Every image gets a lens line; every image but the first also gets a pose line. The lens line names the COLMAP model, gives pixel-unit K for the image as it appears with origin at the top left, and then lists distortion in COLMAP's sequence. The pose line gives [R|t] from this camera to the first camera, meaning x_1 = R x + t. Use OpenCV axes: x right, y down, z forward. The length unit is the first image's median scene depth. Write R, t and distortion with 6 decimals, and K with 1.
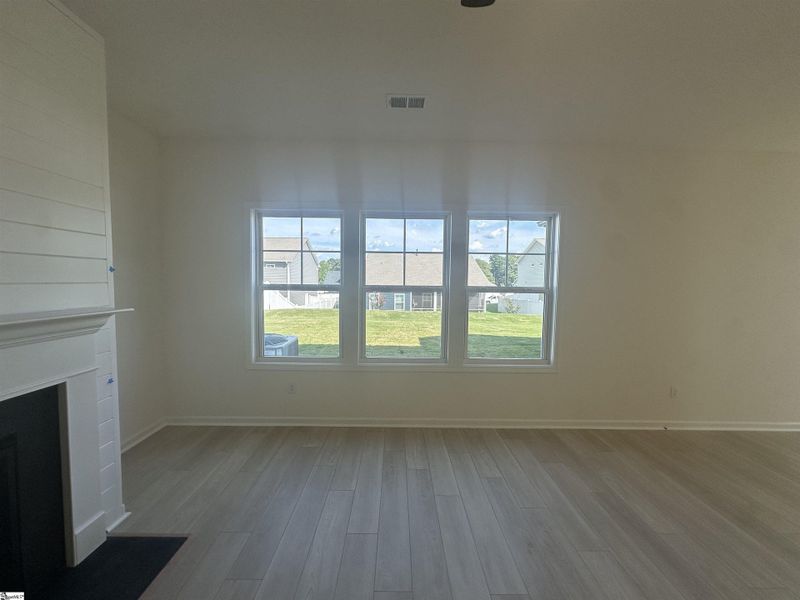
lens RADIAL K [[320.2, 0, 399.7], [0, 320.2, 298.8], [0, 0, 1]] dist [-0.003483, 0.000711]
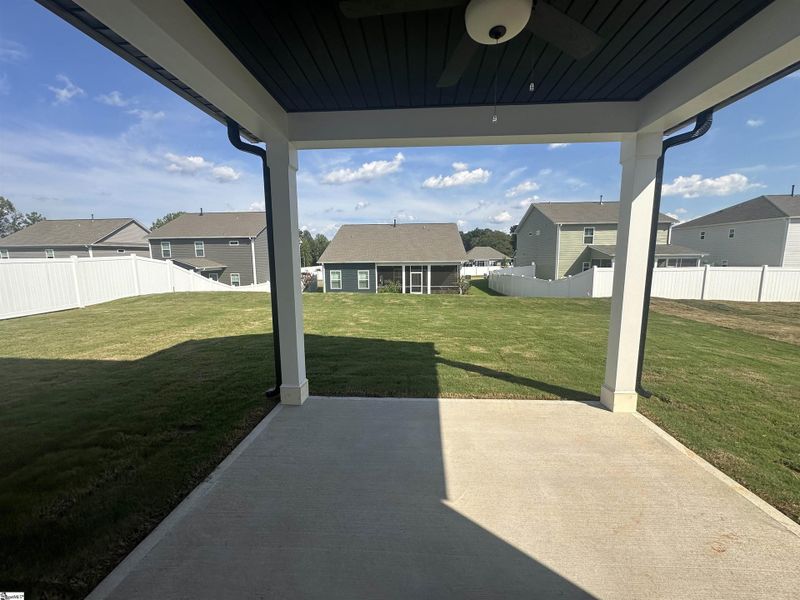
lens RADIAL K [[320.2, 0, 398.6], [0, 320.2, 297.6], [0, 0, 1]] dist [-0.003483, 0.000711]
pose [[0.996680, -0.012495, -0.080454, 1.536496], [0.018331, 0.997221, 0.072206, -0.022066], [0.079329, -0.073441, 0.994140, 1.076255]]
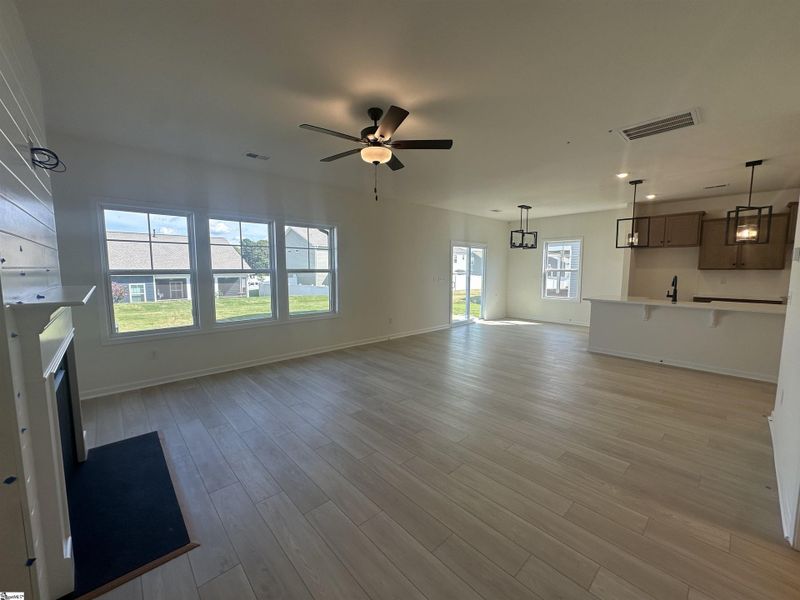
lens RADIAL K [[320.2, 0, 397.4], [0, 320.2, 299.6], [0, 0, 1]] dist [-0.003483, 0.000711]
pose [[0.745336, -0.078229, 0.662083, -0.443578], [0.047502, 0.996799, 0.064302, 0.035805], [-0.664994, -0.016476, 0.746667, -0.540504]]
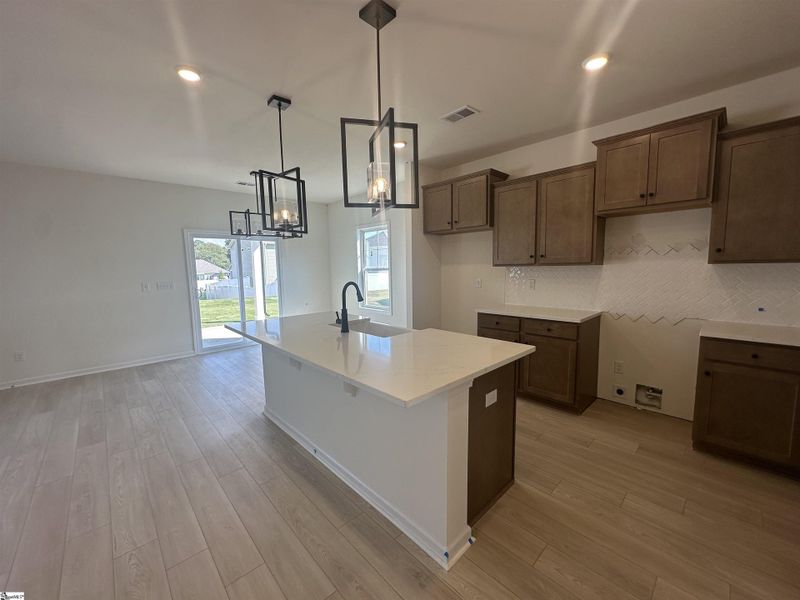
lens RADIAL K [[320.2, 0, 401.1], [0, 320.2, 302.9], [0, 0, 1]] dist [-0.003483, 0.000711]
pose [[0.734340, -0.111645, 0.669538, 1.154509], [0.070402, 0.993588, 0.088464, 0.073486], [-0.675121, -0.017825, 0.737491, -0.960344]]
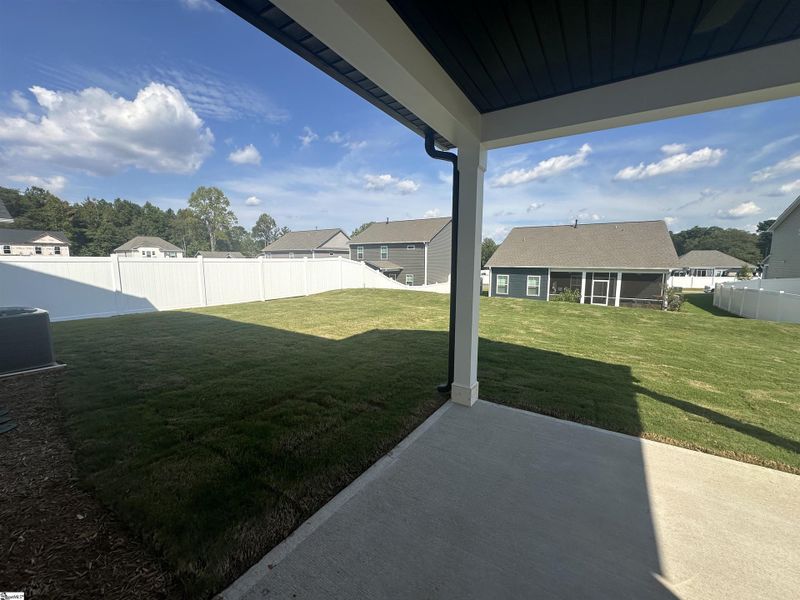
lens RADIAL K [[320.2, 0, 399.1], [0, 320.2, 297.2], [0, 0, 1]] dist [-0.003483, 0.000711]
pose [[0.836222, 0.052987, -0.545826, 1.484593], [-0.024055, 0.997907, 0.060021, -0.013885], [0.547864, -0.037061, 0.835746, 1.080833]]
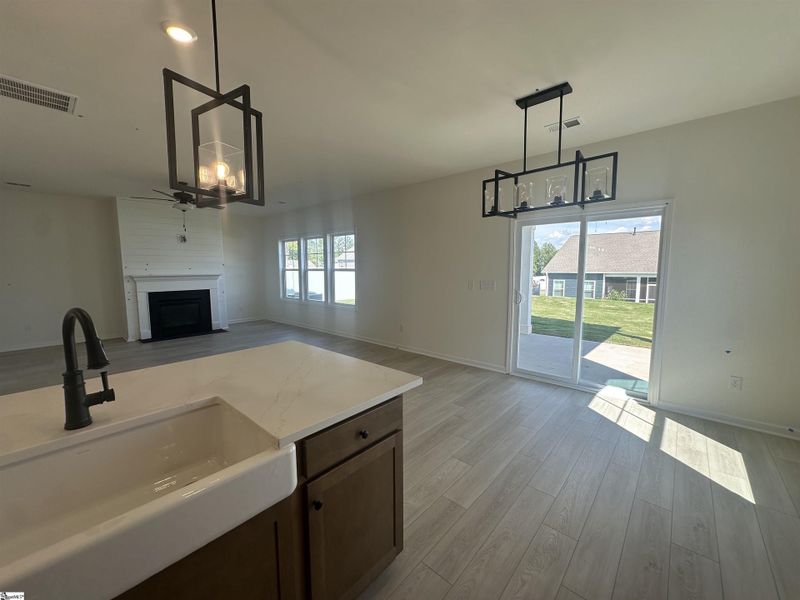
lens RADIAL K [[320.2, 0, 396.2], [0, 320.2, 297.0], [0, 0, 1]] dist [-0.003483, 0.000711]
pose [[0.730090, 0.047464, -0.681701, 2.008004], [-0.024856, 0.998769, 0.042920, 0.050020], [0.682899, -0.014391, 0.730371, -0.285919]]
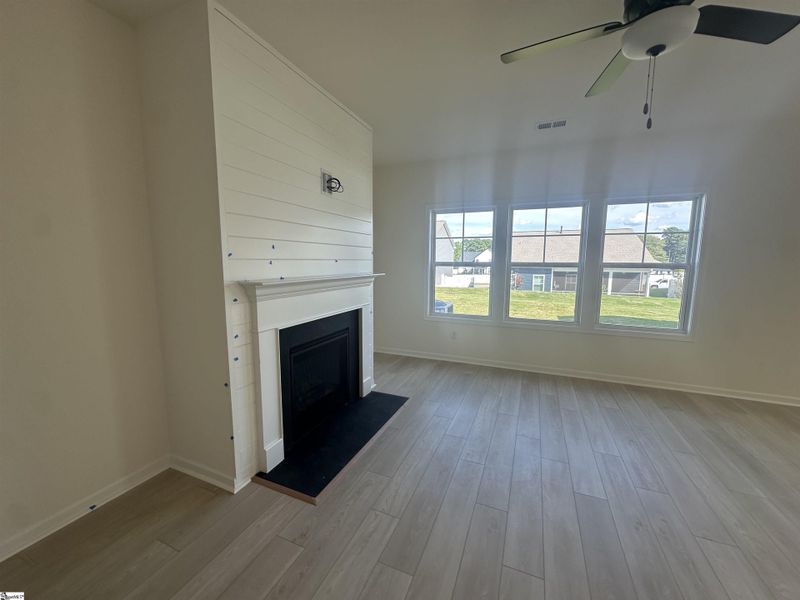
lens RADIAL K [[320.2, 0, 398.4], [0, 320.2, 298.5], [0, 0, 1]] dist [-0.003483, 0.000711]
pose [[0.915841, 0.039897, -0.399554, -0.000946], [-0.016935, 0.998004, 0.060837, 0.034707], [0.401184, -0.048951, 0.914689, -0.399586]]
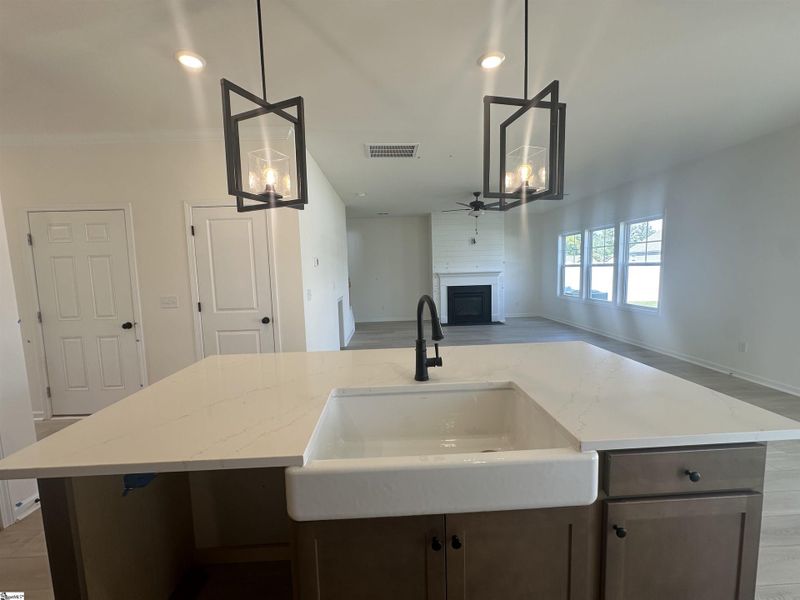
lens RADIAL K [[320.2, 0, 399.8], [0, 320.2, 296.0], [0, 0, 1]] dist [-0.003483, 0.000711]
pose [[0.018248, 0.072321, -0.997214, 2.004315], [-0.026466, 0.997066, 0.071826, 0.051950], [0.999483, 0.025082, 0.020108, -0.304853]]
